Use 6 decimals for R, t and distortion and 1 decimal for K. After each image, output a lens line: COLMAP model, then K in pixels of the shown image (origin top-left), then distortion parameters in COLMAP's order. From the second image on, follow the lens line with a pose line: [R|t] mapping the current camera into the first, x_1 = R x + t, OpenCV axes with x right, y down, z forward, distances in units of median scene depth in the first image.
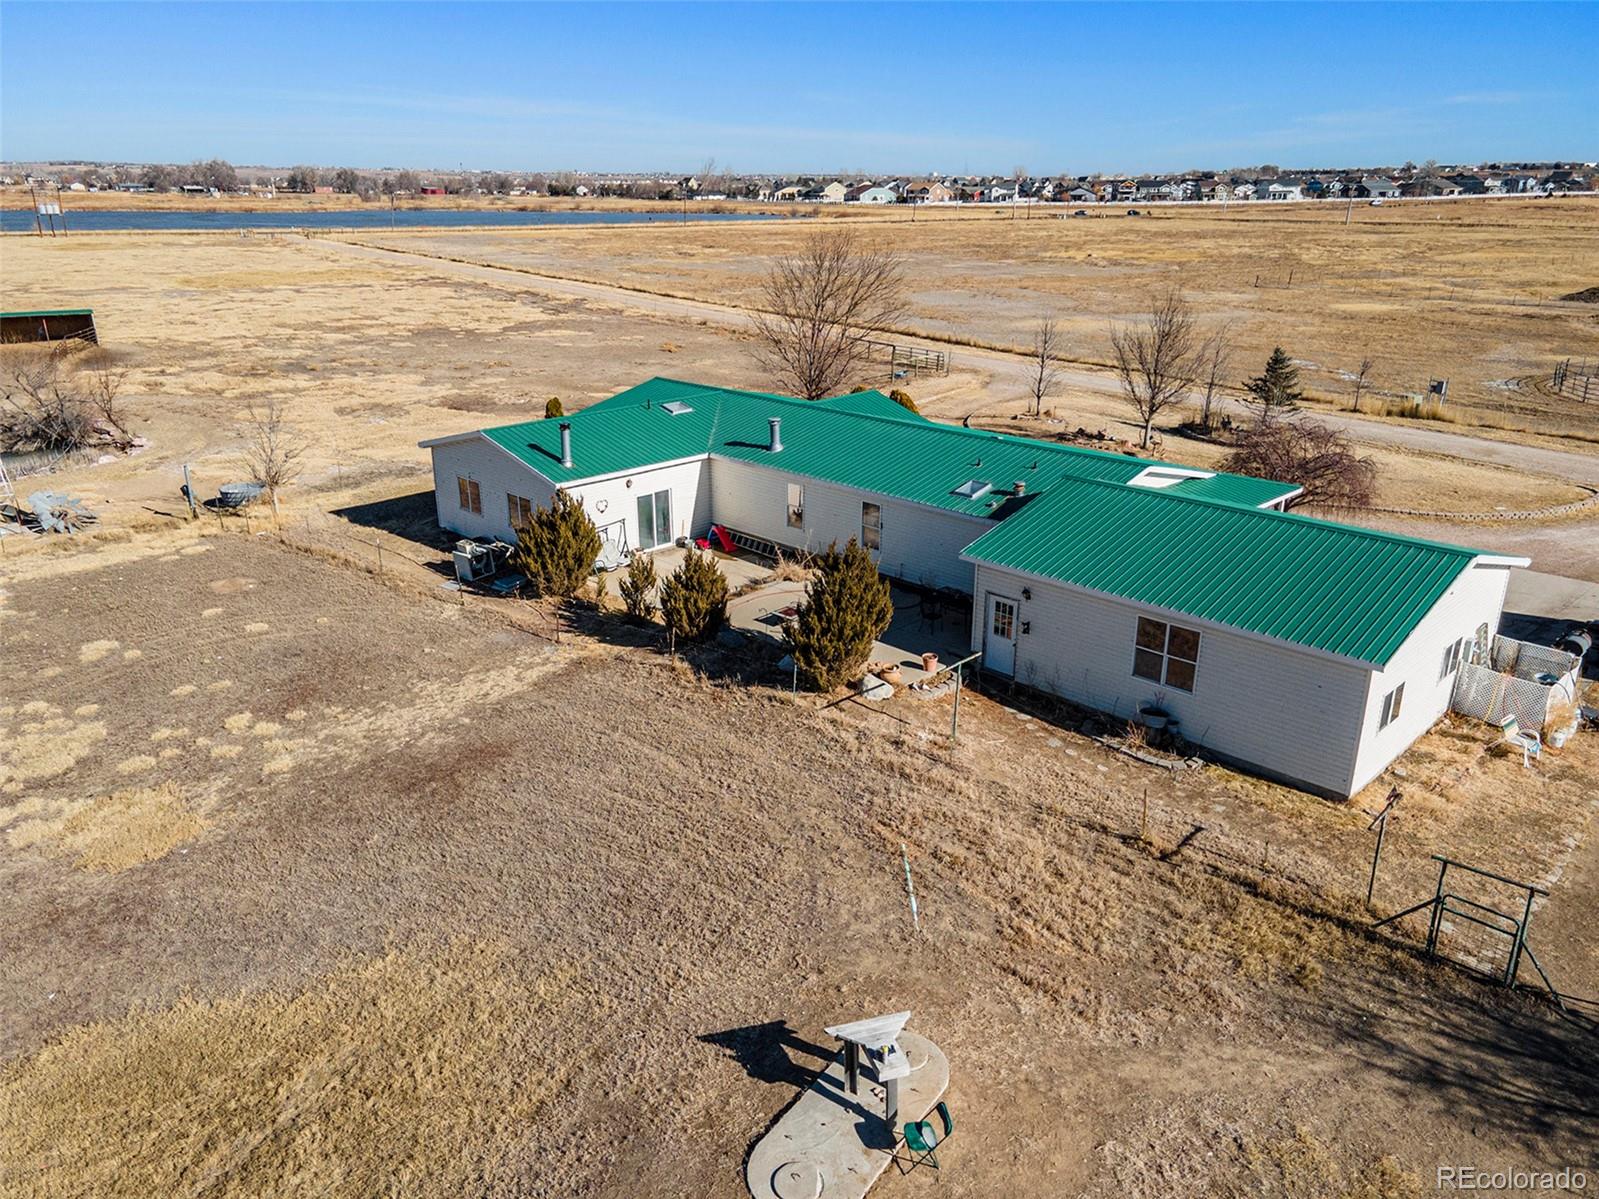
lens RADIAL K [[1149.5, 0, 799.5], [0, 1149.5, 599.5], [0, 0, 1]] dist [0.030493, 0.000591]
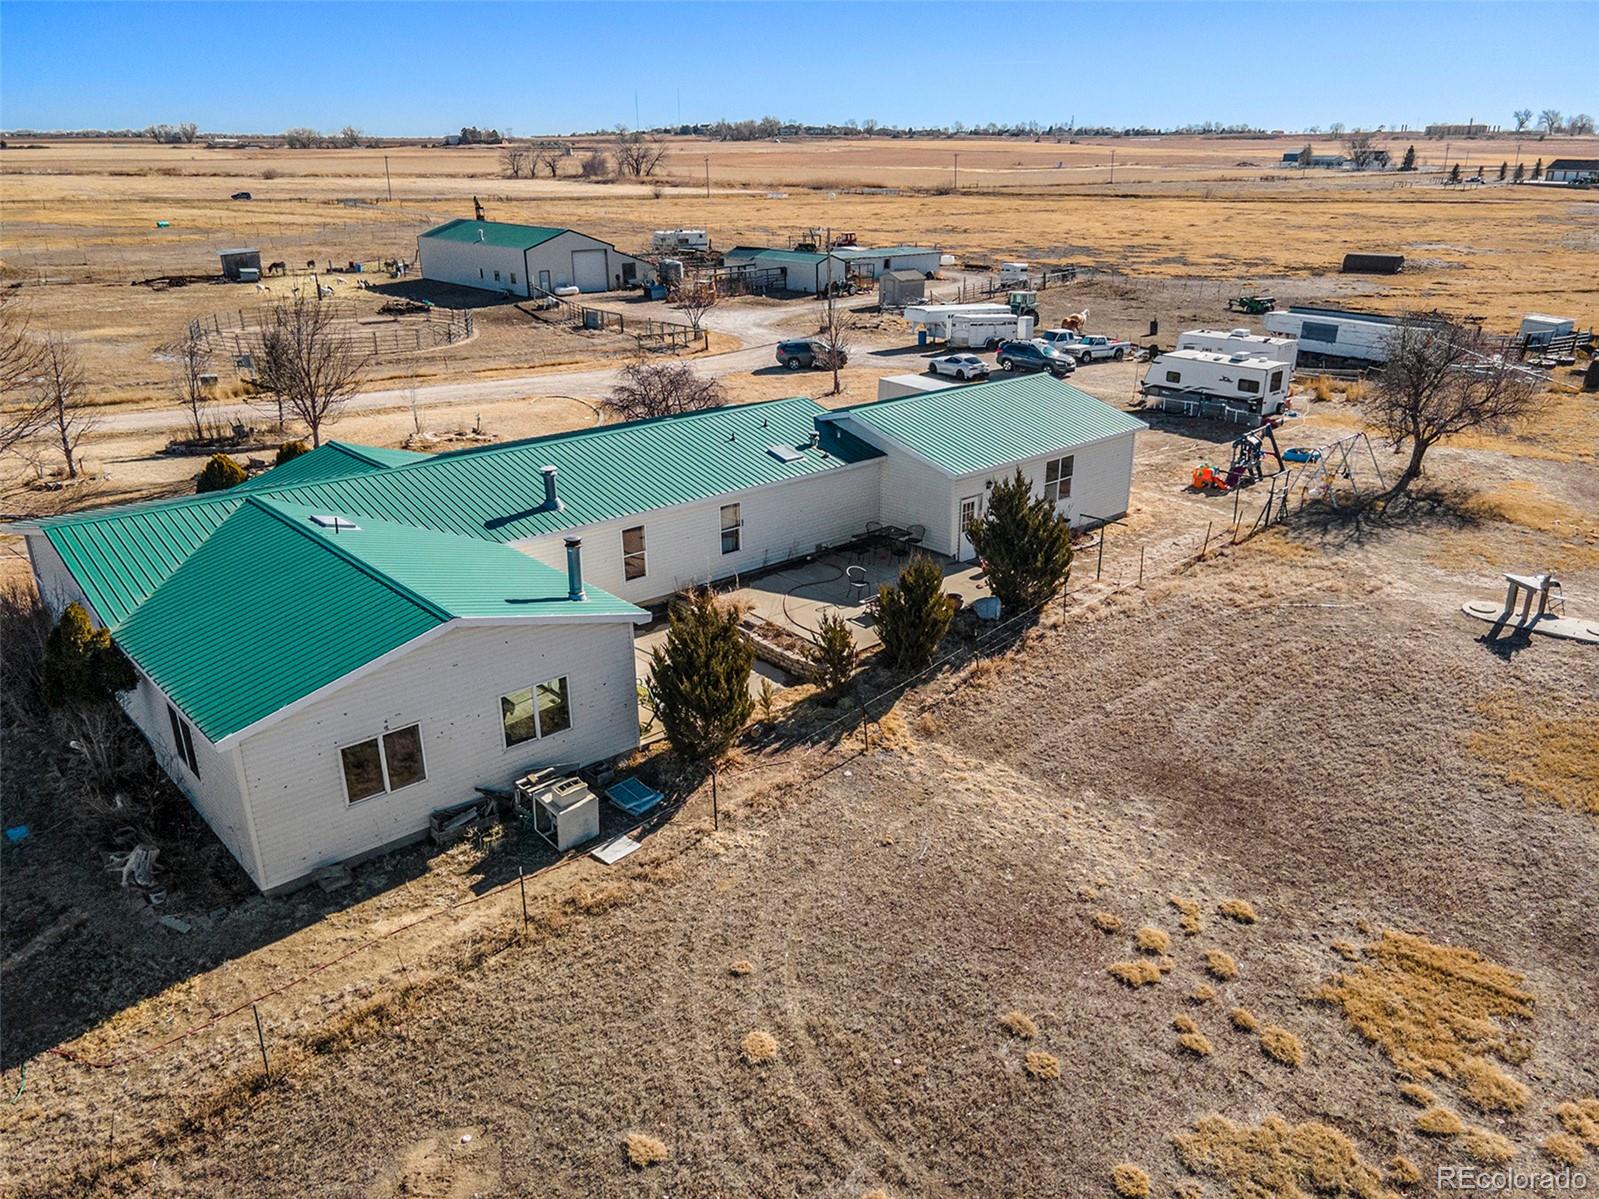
lens RADIAL K [[1149.5, 0, 799.5], [0, 1149.5, 599.5], [0, 0, 1]] dist [0.030493, 0.000591]
pose [[0.061362, -0.354991, 0.932854, -0.940145], [0.340947, 0.885852, 0.314677, -0.326919], [-0.938078, 0.298745, 0.175391, 0.907058]]
